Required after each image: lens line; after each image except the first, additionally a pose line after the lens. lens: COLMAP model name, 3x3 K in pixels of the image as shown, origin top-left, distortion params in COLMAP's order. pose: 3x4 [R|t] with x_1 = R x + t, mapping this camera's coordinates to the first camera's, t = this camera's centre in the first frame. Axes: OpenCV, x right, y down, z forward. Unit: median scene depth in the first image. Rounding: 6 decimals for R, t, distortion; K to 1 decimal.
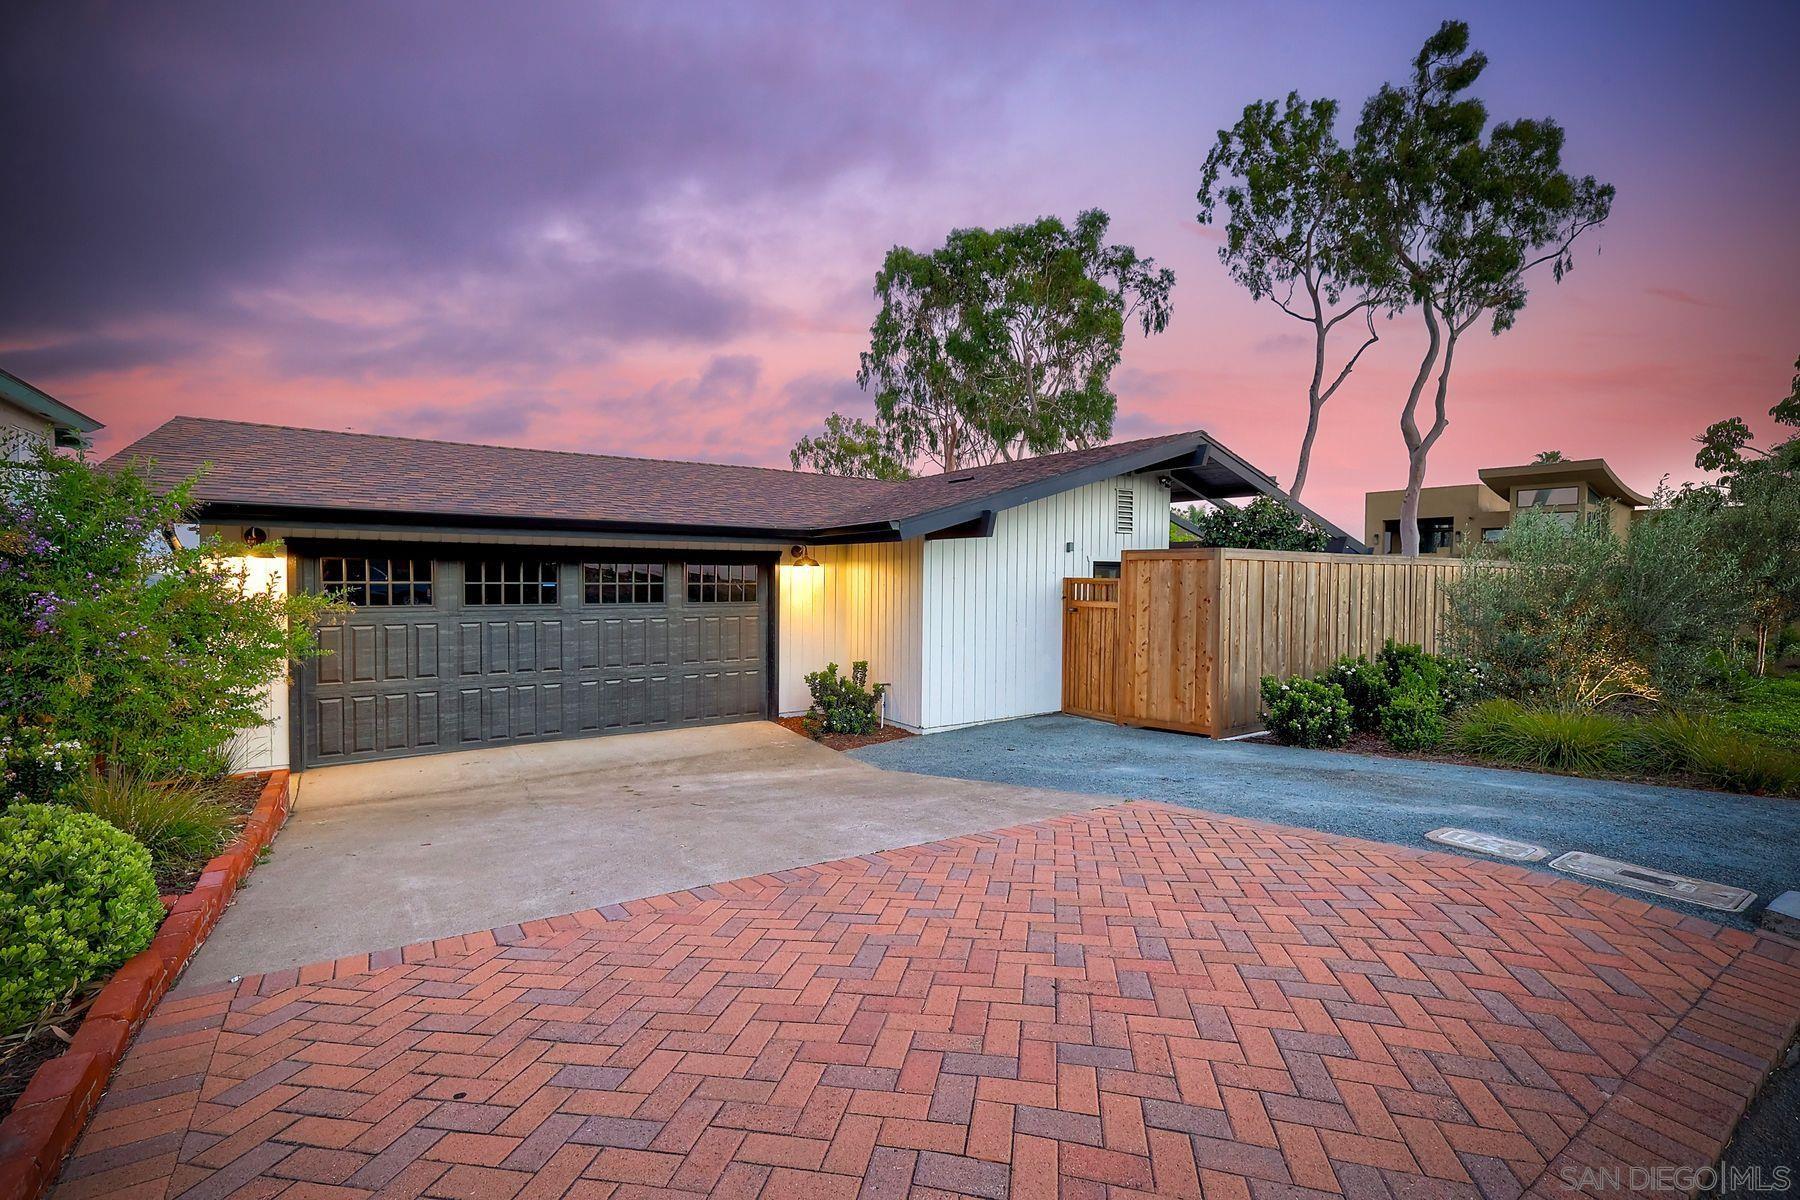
lens RADIAL K [[782.7, 0, 902.5], [0, 782.7, 595.0], [0, 0, 1]] dist [0.000164, -0.000108]
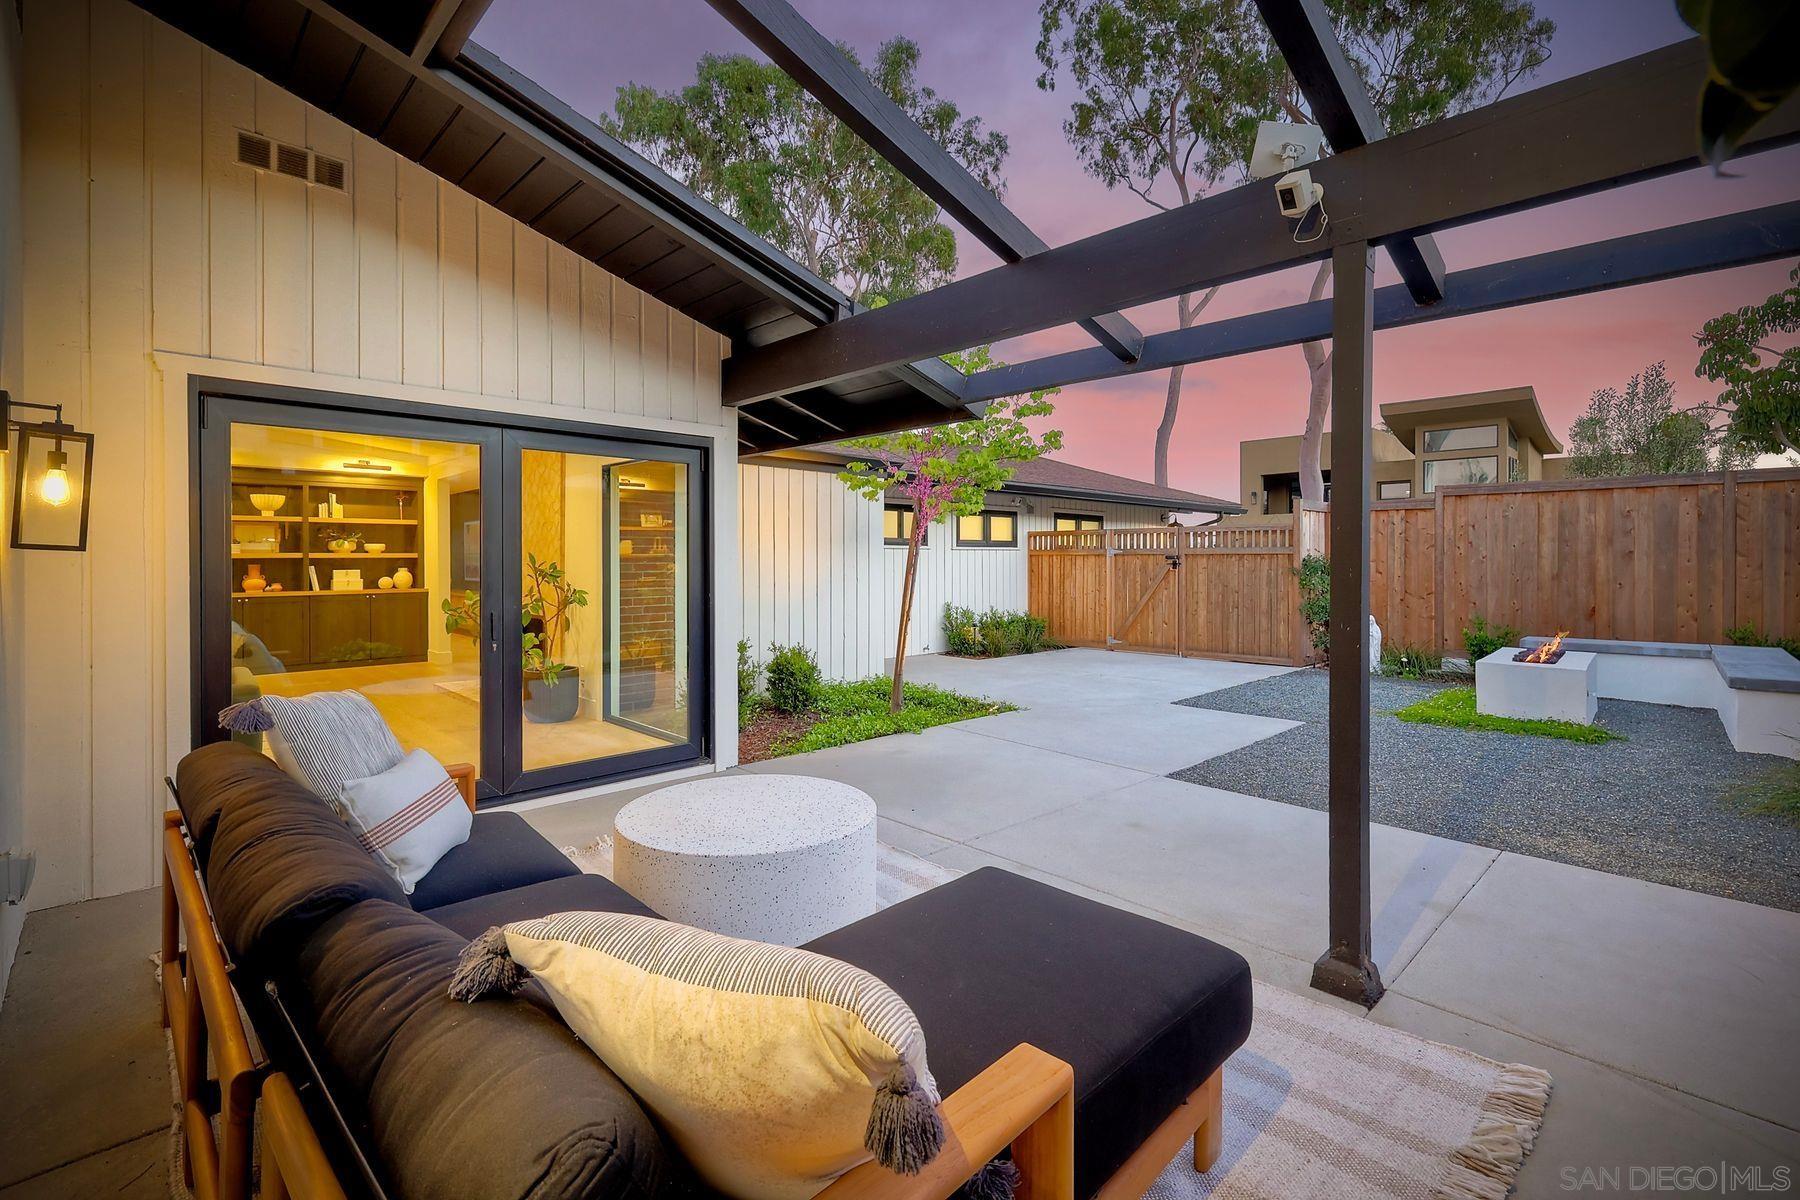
lens RADIAL K [[793.5, 0, 897.7], [0, 793.5, 559.8], [0, 0, 1]] dist [-0.000023, 0.000025]
pose [[0.986001, -0.010358, 0.166418, 0.111340], [0.014588, 0.999600, -0.024216, 0.008821], [-0.166101, 0.026305, 0.985758, 0.275418]]
